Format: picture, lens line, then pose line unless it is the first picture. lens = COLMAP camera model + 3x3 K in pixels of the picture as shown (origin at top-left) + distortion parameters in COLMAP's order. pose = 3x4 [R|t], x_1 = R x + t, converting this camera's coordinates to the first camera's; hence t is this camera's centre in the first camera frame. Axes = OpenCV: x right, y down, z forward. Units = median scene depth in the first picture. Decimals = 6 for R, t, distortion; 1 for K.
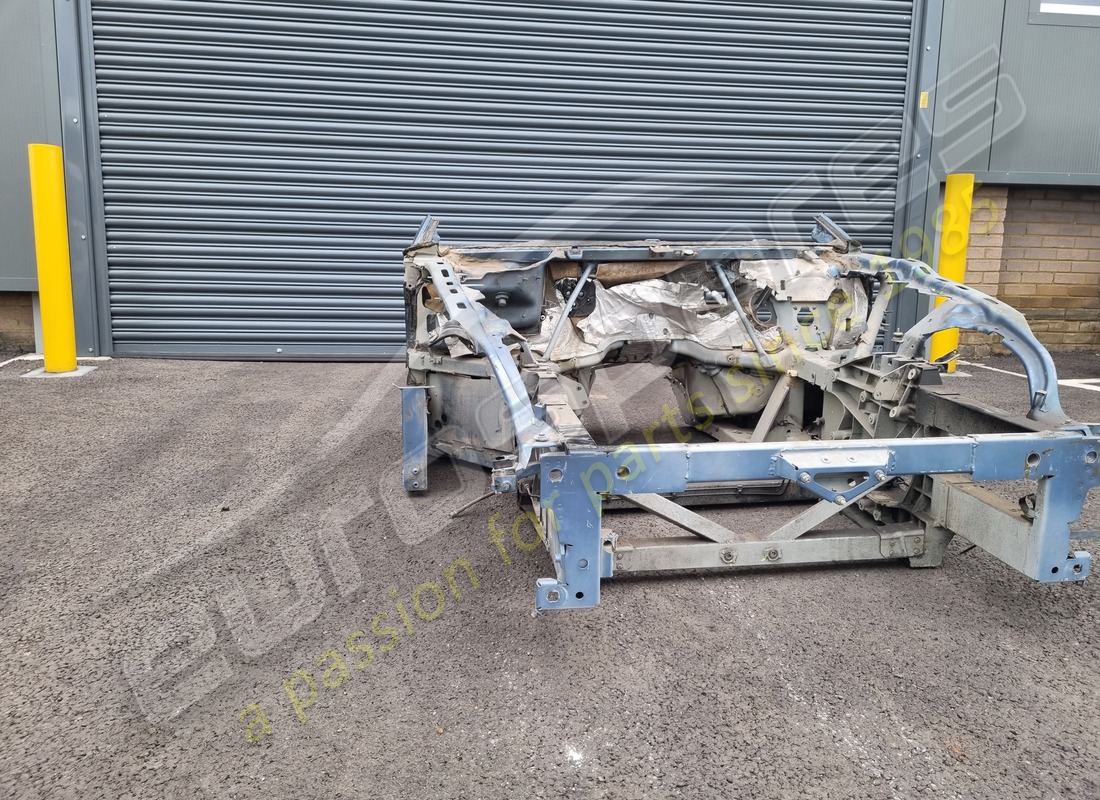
lens RADIAL K [[848.3, 0, 550.0], [0, 848.3, 400.0], [0, 0, 1]] dist [0.058755, -0.034145]
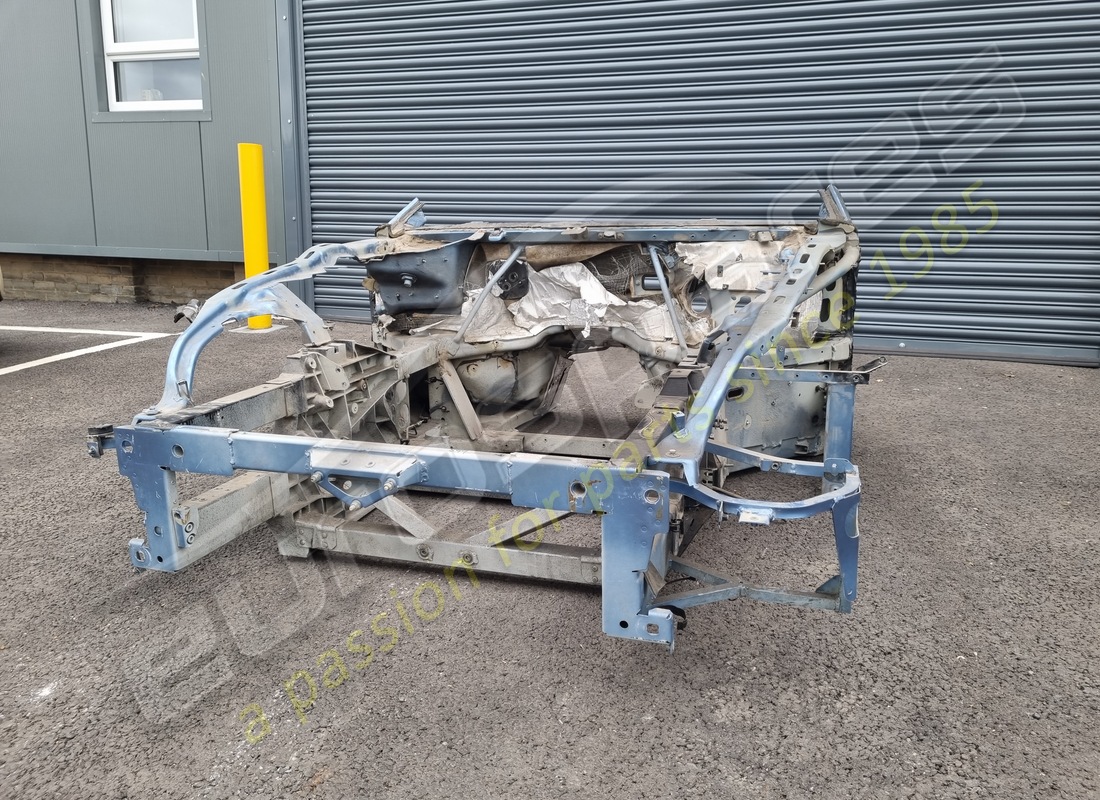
lens RADIAL K [[841.3, 0, 550.0], [0, 841.3, 400.0], [0, 0, 1]] dist [0.049123, -0.037604]
pose [[0.894608, 0.086935, -0.438313, 0.517876], [-0.071685, 0.996109, 0.051257, -0.034896], [0.441064, -0.014435, 0.897360, 0.139403]]
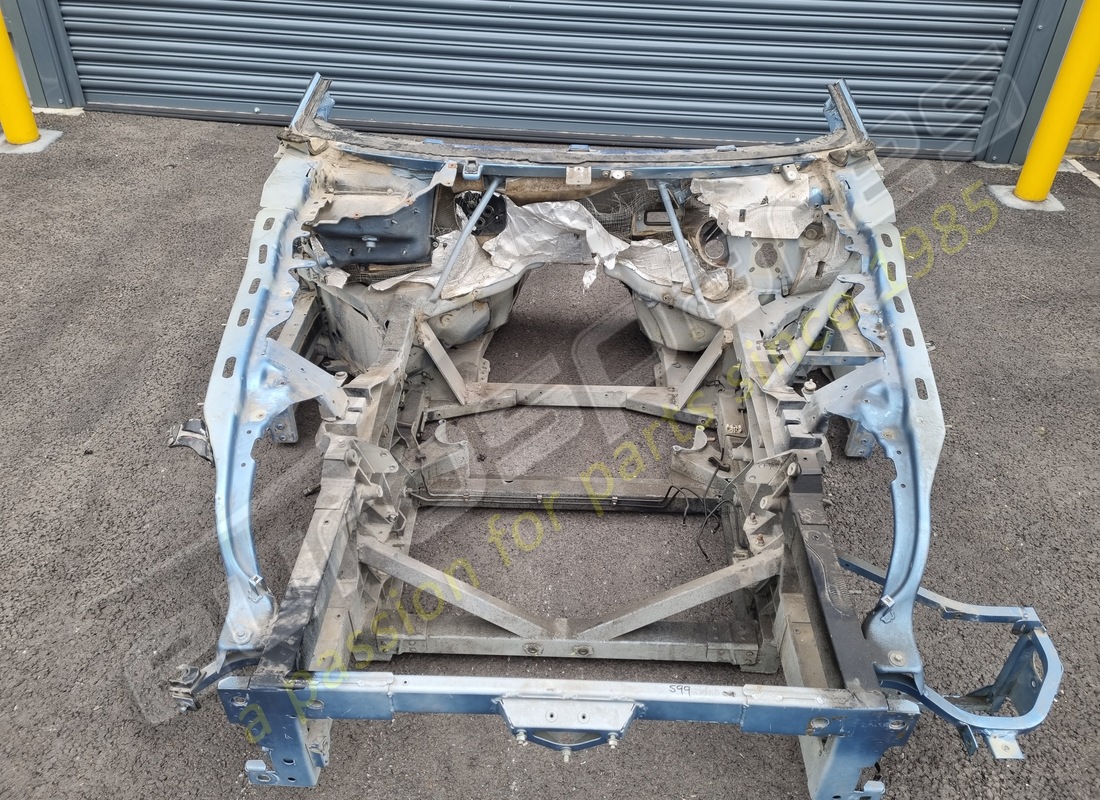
lens RADIAL K [[841.3, 0, 550.0], [0, 841.3, 400.0], [0, 0, 1]] dist [0.049123, -0.037604]
pose [[0.986372, 0.109378, -0.122908, 0.215836], [-0.044395, 0.896256, 0.441309, -0.322823], [0.158426, -0.429839, 0.888898, 0.211776]]
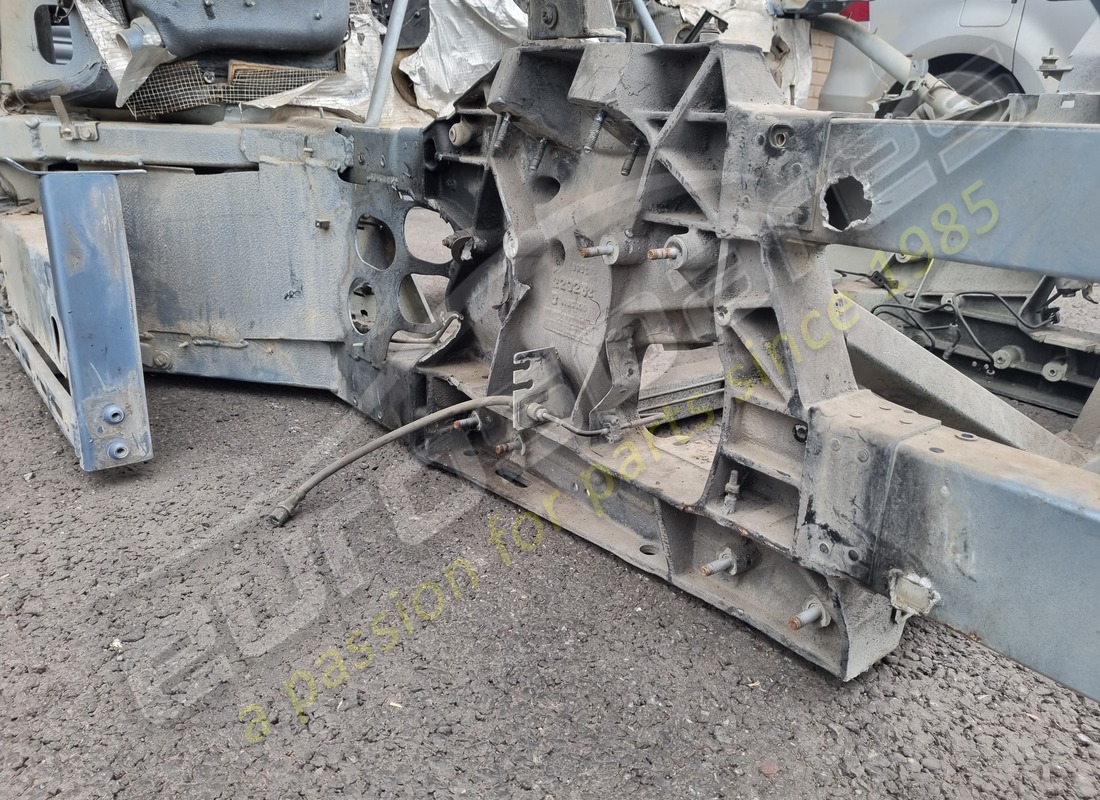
lens RADIAL K [[848.3, 0, 550.0], [0, 848.3, 400.0], [0, 0, 1]] dist [0.058755, -0.034145]
pose [[0.862295, -0.130875, 0.489202, -0.157197], [0.067115, 0.987041, 0.145760, 0.033019], [-0.501939, -0.092855, 0.859904, 0.526950]]
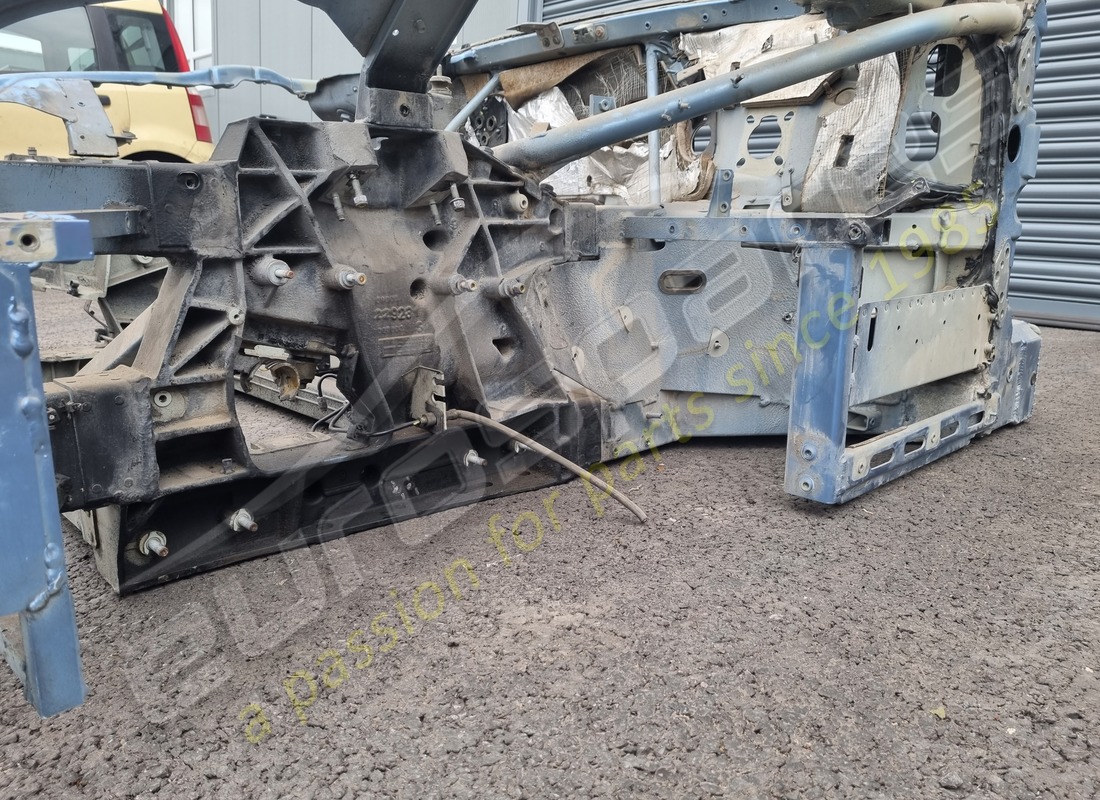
lens RADIAL K [[841.3, 0, 550.0], [0, 841.3, 400.0], [0, 0, 1]] dist [0.049123, -0.037604]
pose [[0.582490, 0.179806, -0.792701, 0.634172], [-0.175754, 0.980017, 0.093147, 0.019941], [0.793610, 0.085063, 0.602452, 0.655023]]
